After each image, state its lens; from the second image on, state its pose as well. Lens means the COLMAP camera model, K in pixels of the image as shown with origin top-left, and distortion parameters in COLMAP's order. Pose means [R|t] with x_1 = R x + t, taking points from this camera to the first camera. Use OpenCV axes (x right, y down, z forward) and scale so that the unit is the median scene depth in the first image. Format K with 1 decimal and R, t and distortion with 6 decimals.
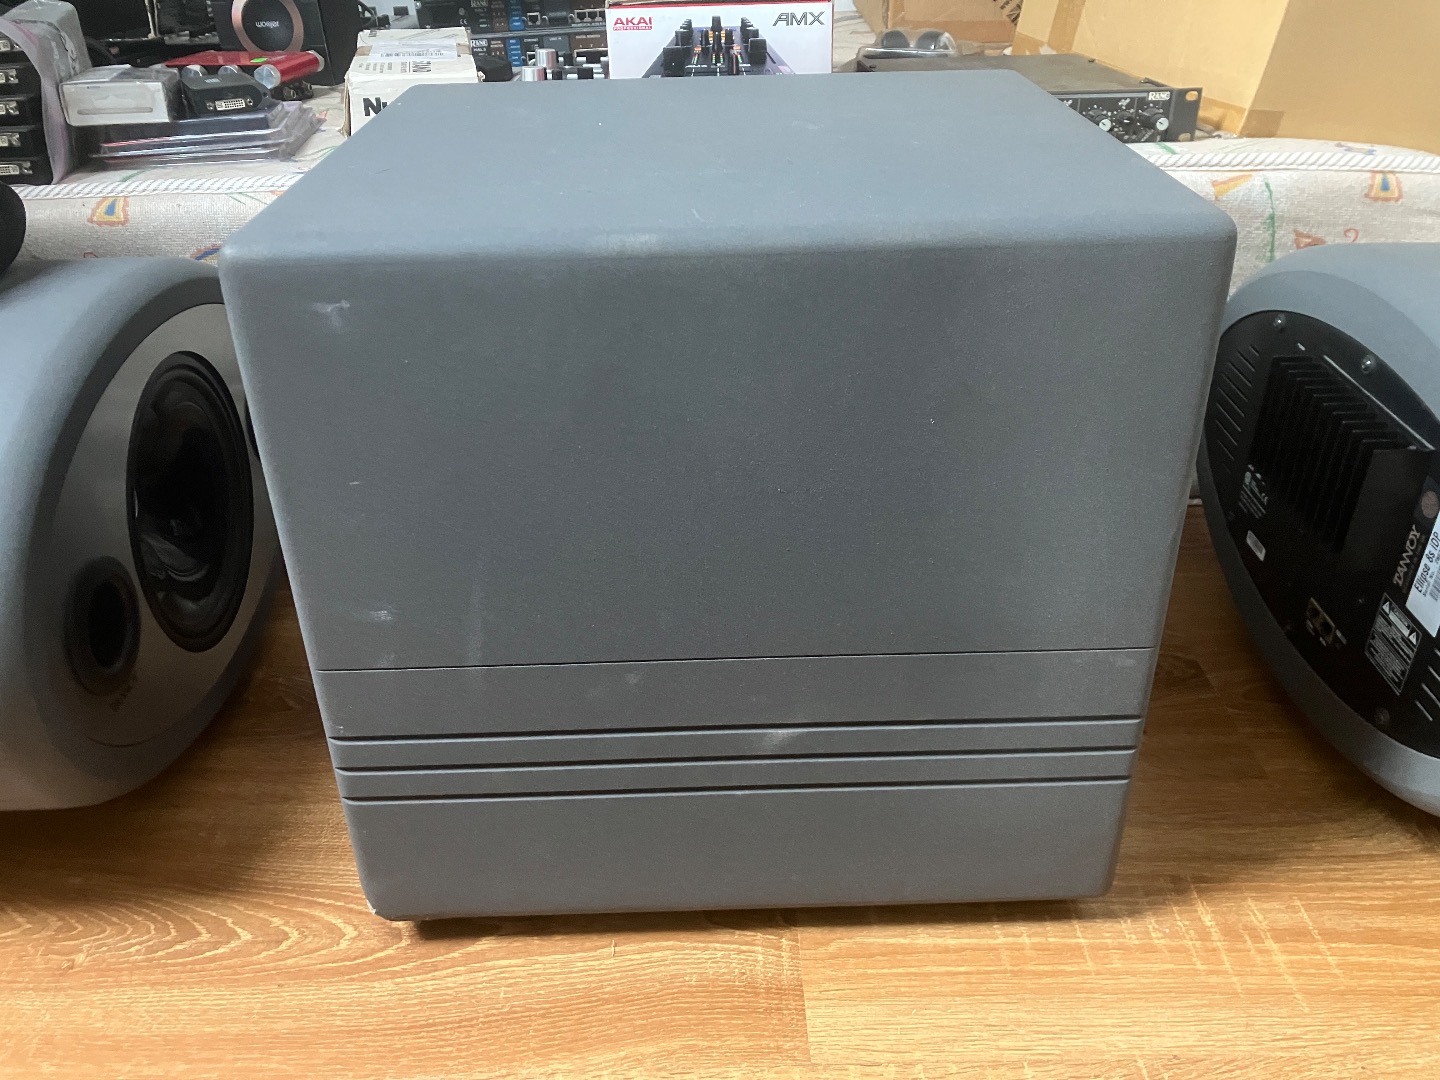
lens RADIAL K [[1169.7, 0, 727.5], [0, 1169.7, 530.2], [0, 0, 1]] dist [0.017595, -0.023787]
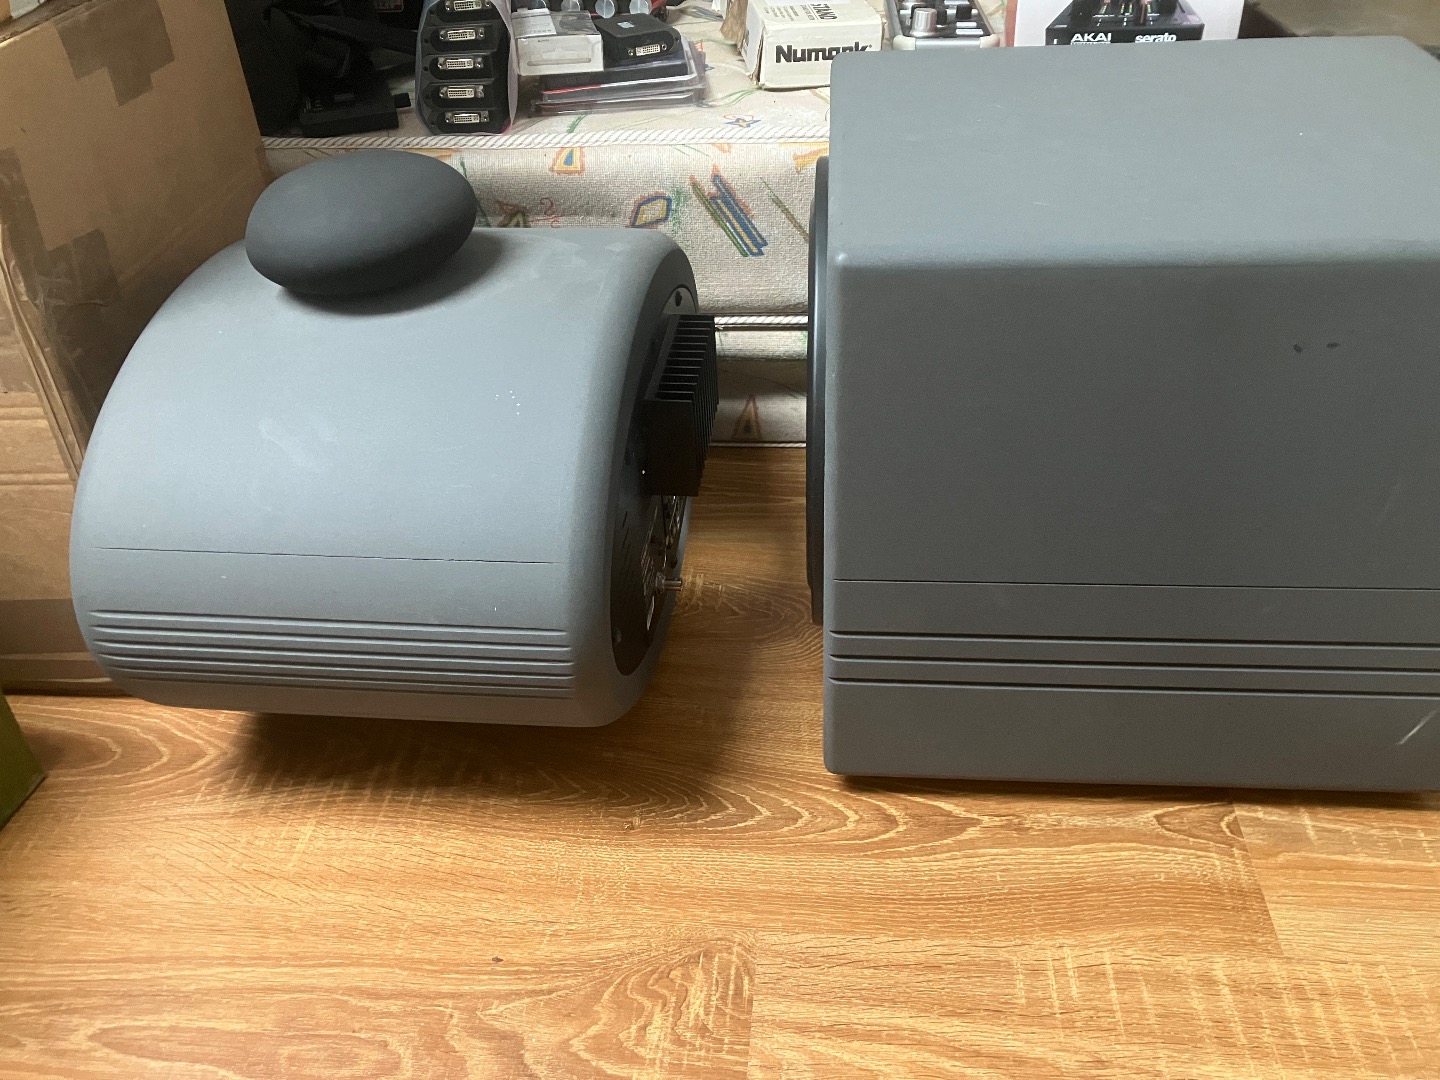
lens RADIAL K [[1169.7, 0, 724.2], [0, 1169.7, 524.6], [0, 0, 1]] dist [0.017595, -0.023787]
pose [[0.993542, 0.043588, -0.104757, -0.248571], [-0.031593, 0.993029, 0.113555, -0.060661], [0.108976, -0.109512, 0.987994, -0.117619]]
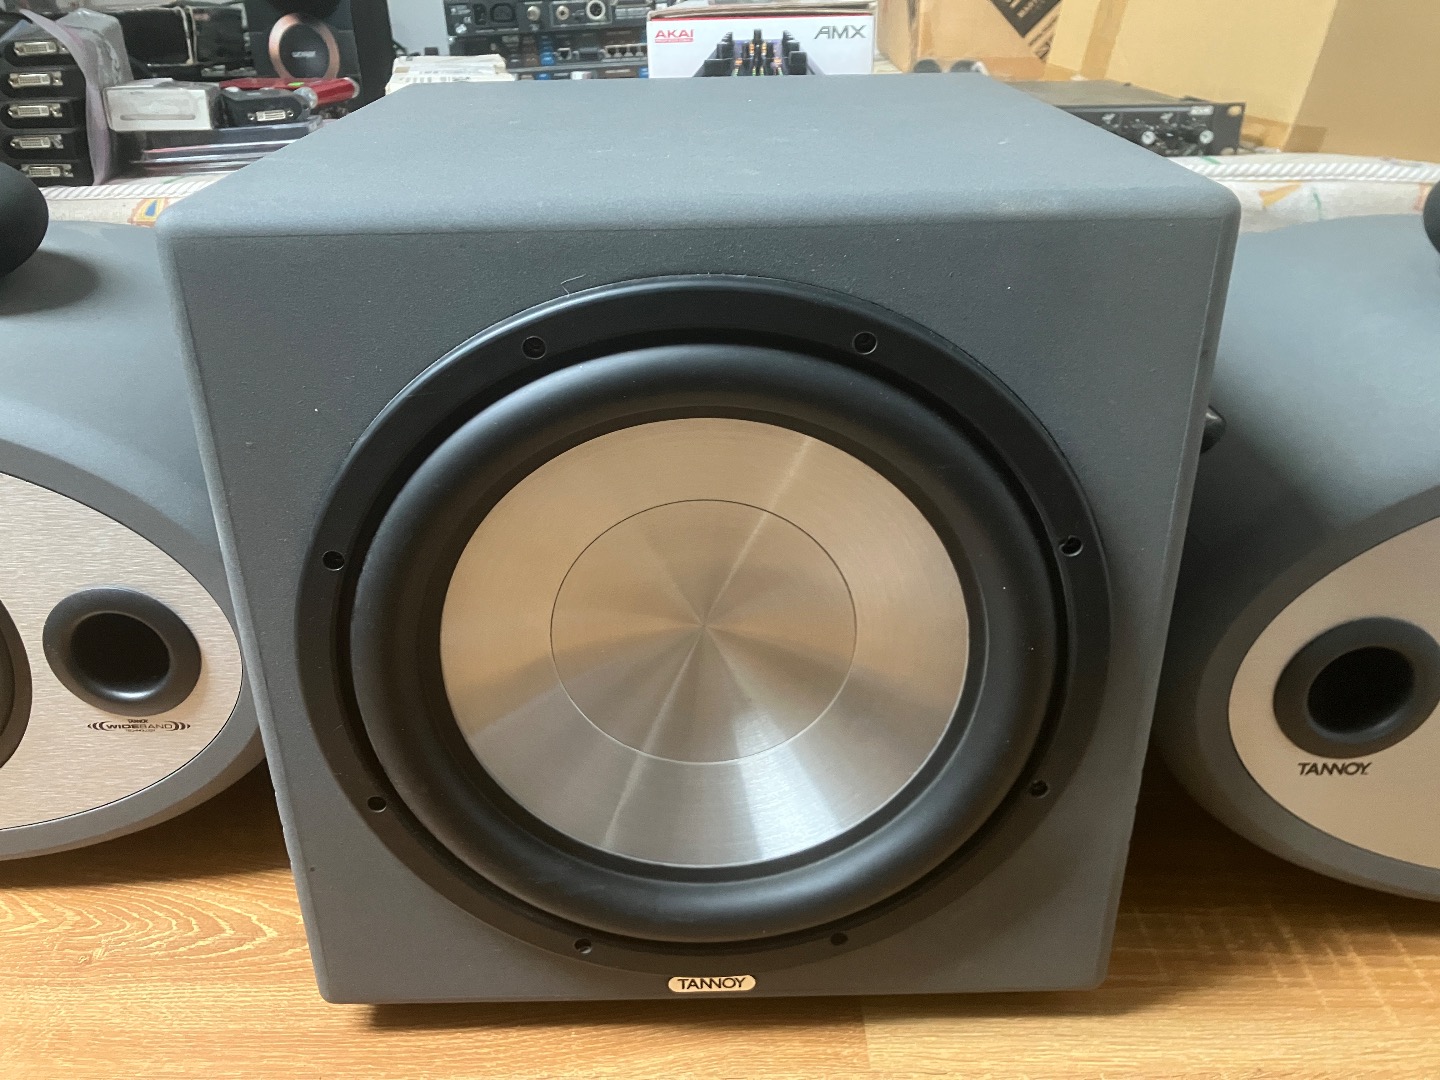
lens RADIAL K [[1169.7, 0, 715.6], [0, 1169.7, 532.0], [0, 0, 1]] dist [0.017595, -0.023787]
pose [[0.999875, 0.011585, -0.010752, -0.031383], [-0.012178, 0.998310, -0.056819, 0.051184], [0.010076, 0.056943, 0.998327, 0.024083]]
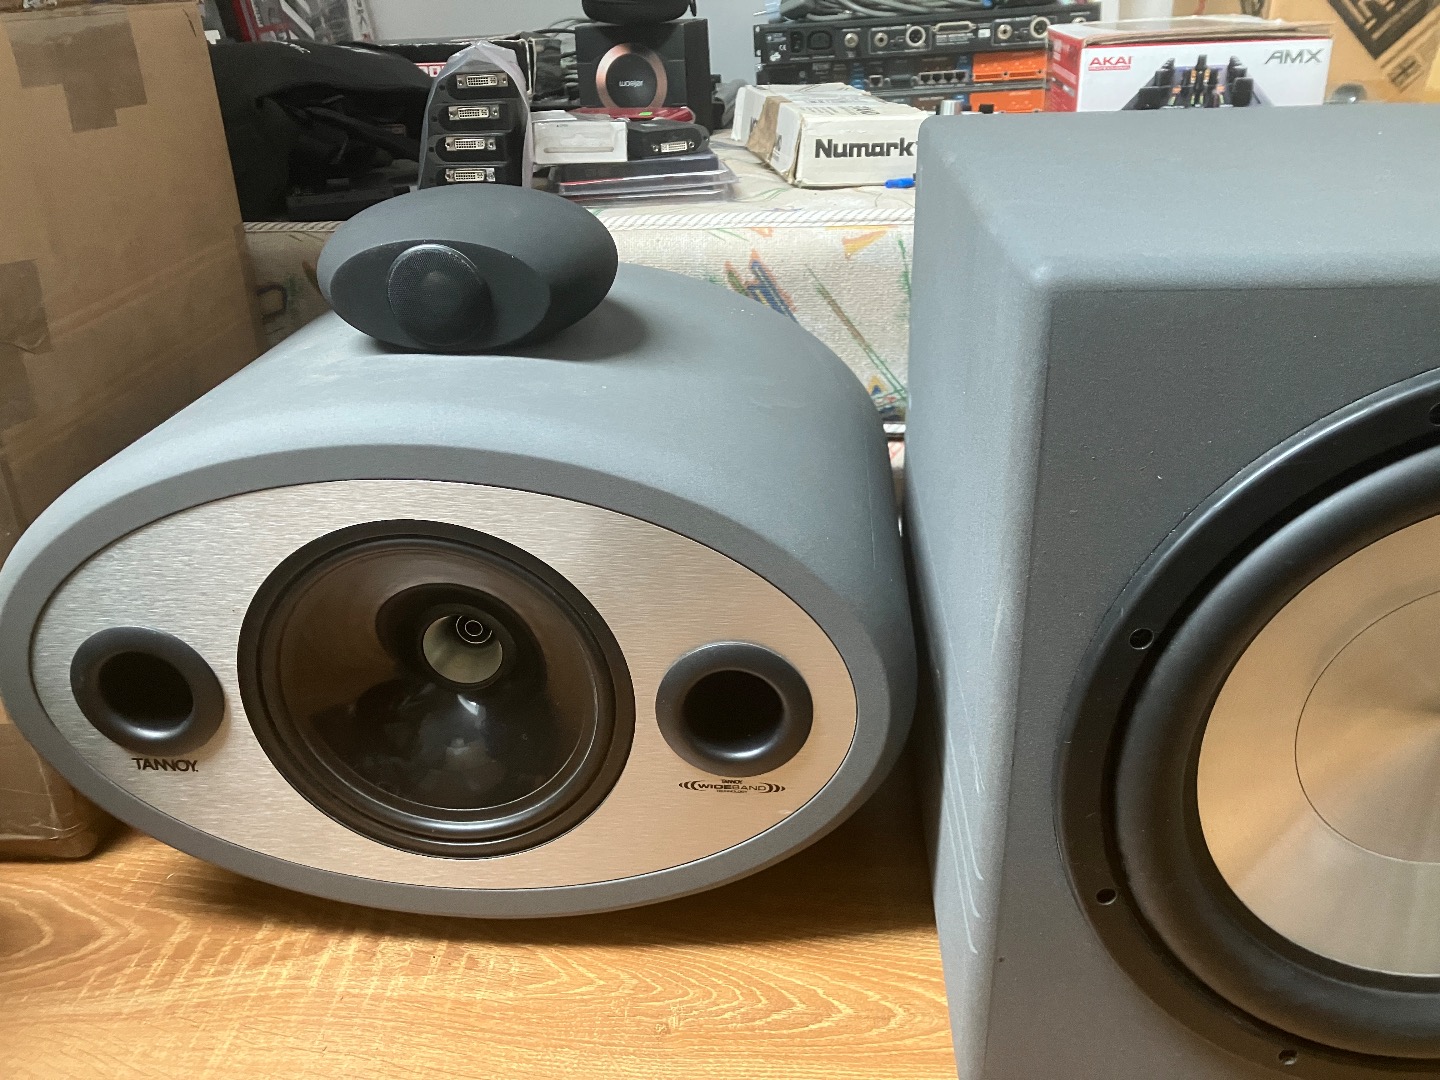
lens RADIAL K [[1169.7, 0, 723.4], [0, 1169.7, 530.9], [0, 0, 1]] dist [0.017595, -0.023787]
pose [[0.995872, 0.032099, -0.084909, -0.321580], [-0.038303, 0.996634, -0.072485, 0.034688], [0.082296, 0.075438, 0.993749, 0.048428]]
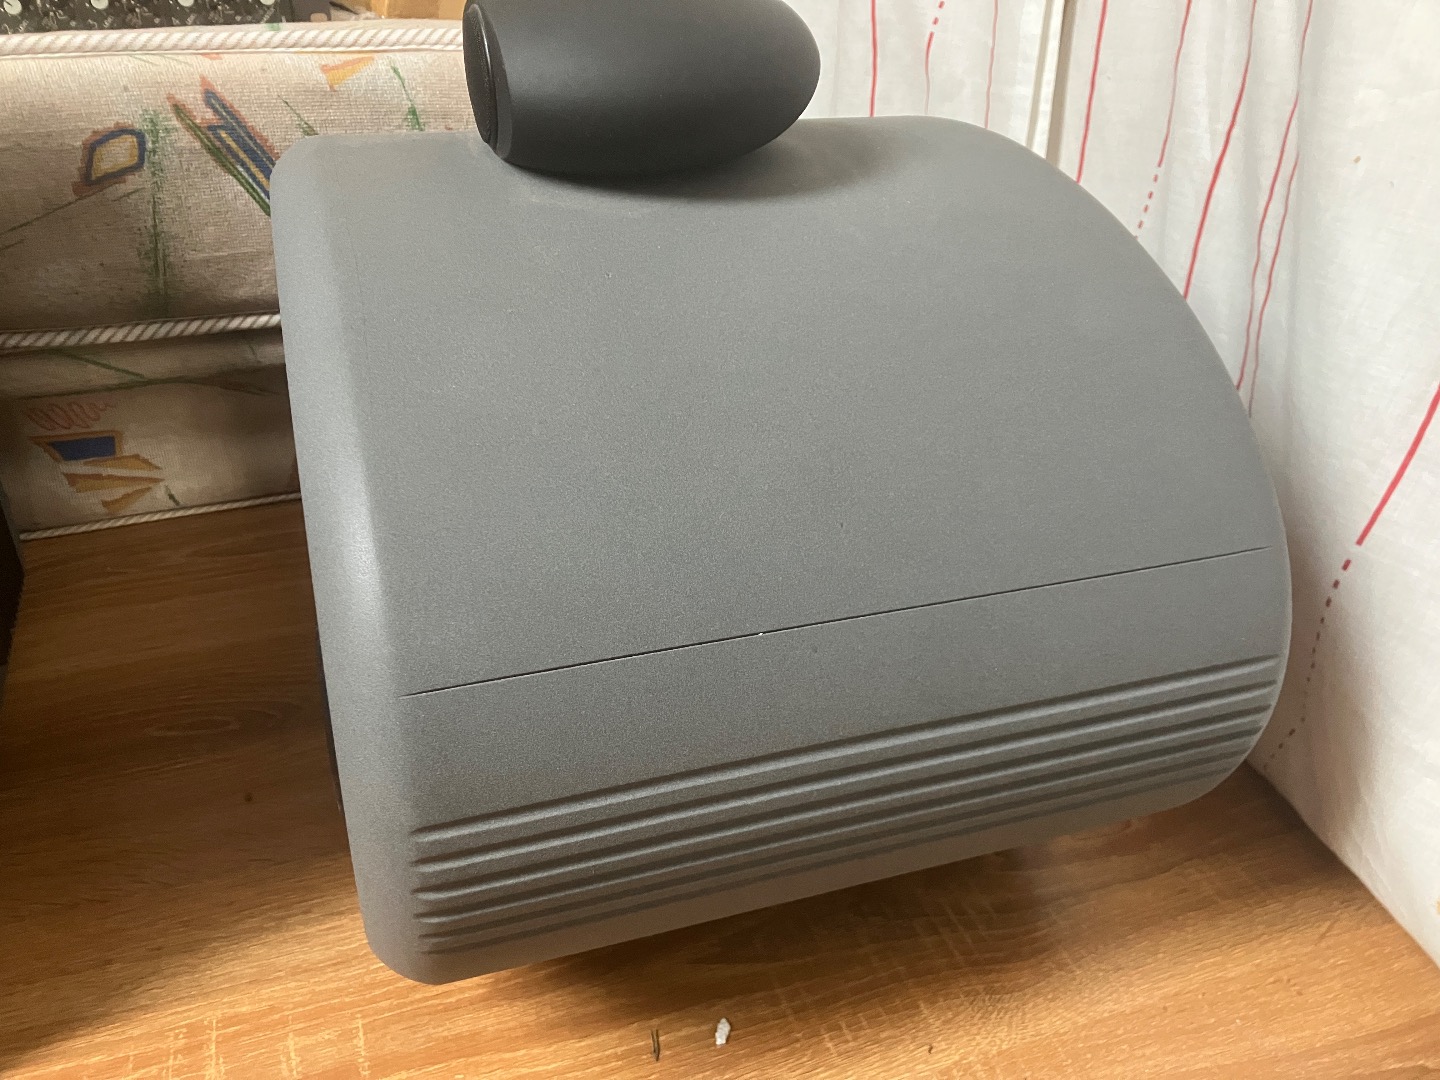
lens RADIAL K [[1169.7, 0, 730.0], [0, 1169.7, 541.6], [0, 0, 1]] dist [0.017595, -0.023787]
pose [[0.940211, -0.138697, 0.311073, 0.382868], [0.133558, 0.990317, 0.037874, 0.020848], [-0.313314, 0.005937, 0.949631, 0.180576]]
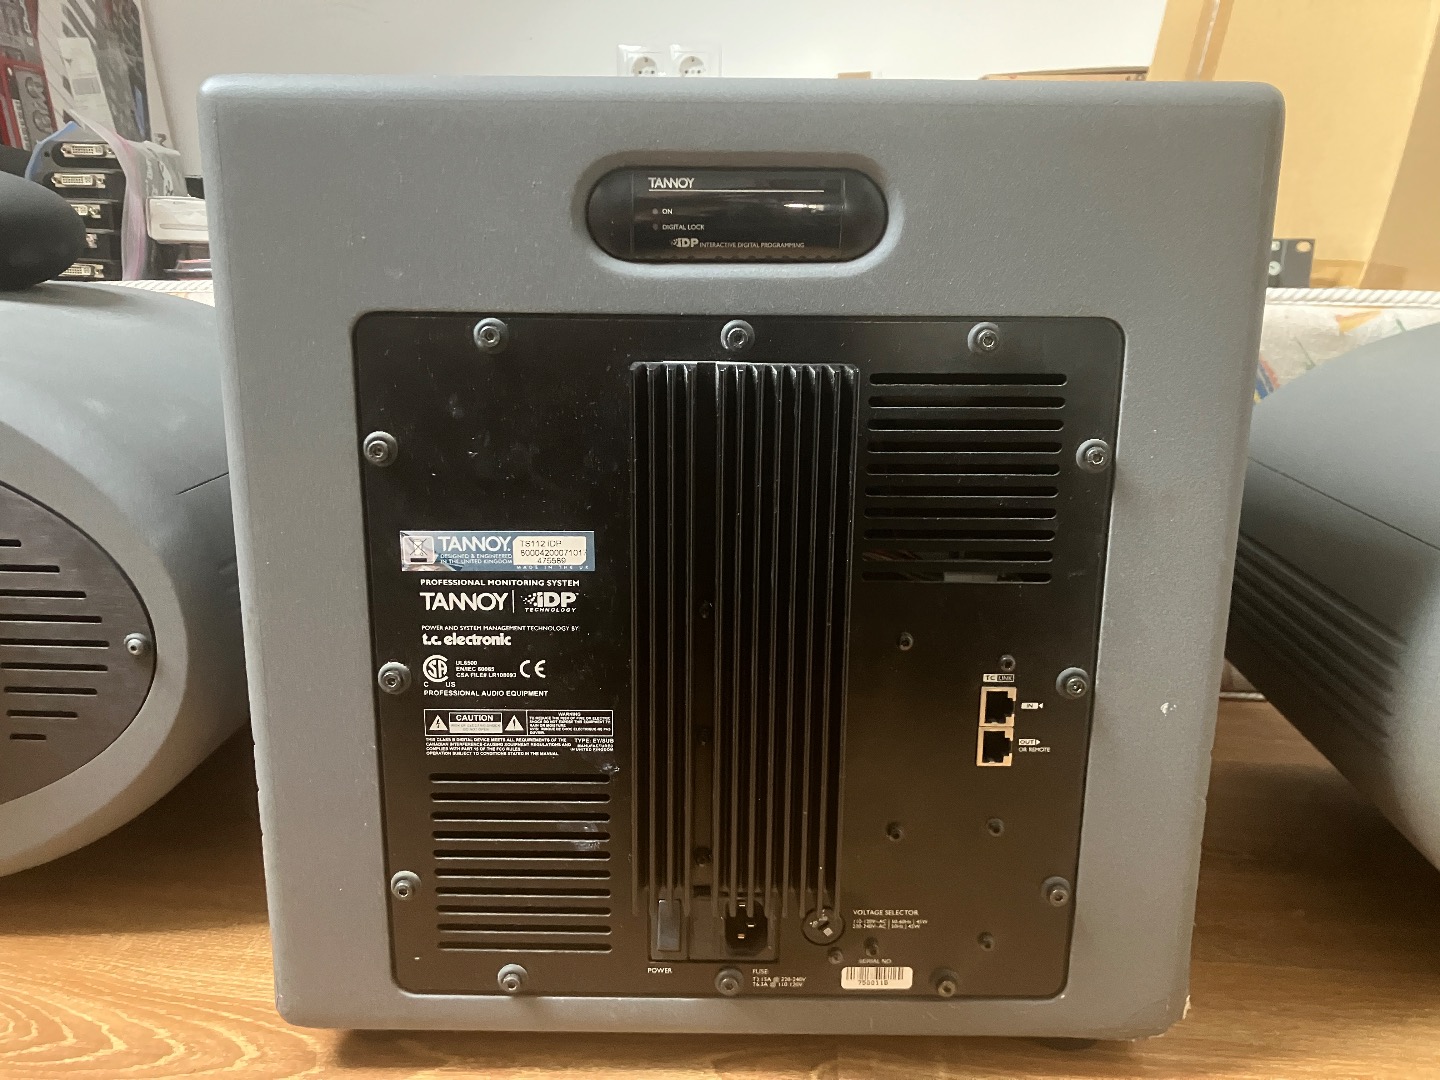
lens RADIAL K [[1169.7, 0, 717.5], [0, 1169.7, 553.8], [0, 0, 1]] dist [0.017595, -0.023787]
pose [[0.995559, 0.051084, -0.079075, 0.017620], [-0.070387, 0.961703, -0.264902, 0.155072], [0.062515, 0.269291, 0.961028, 0.145128]]
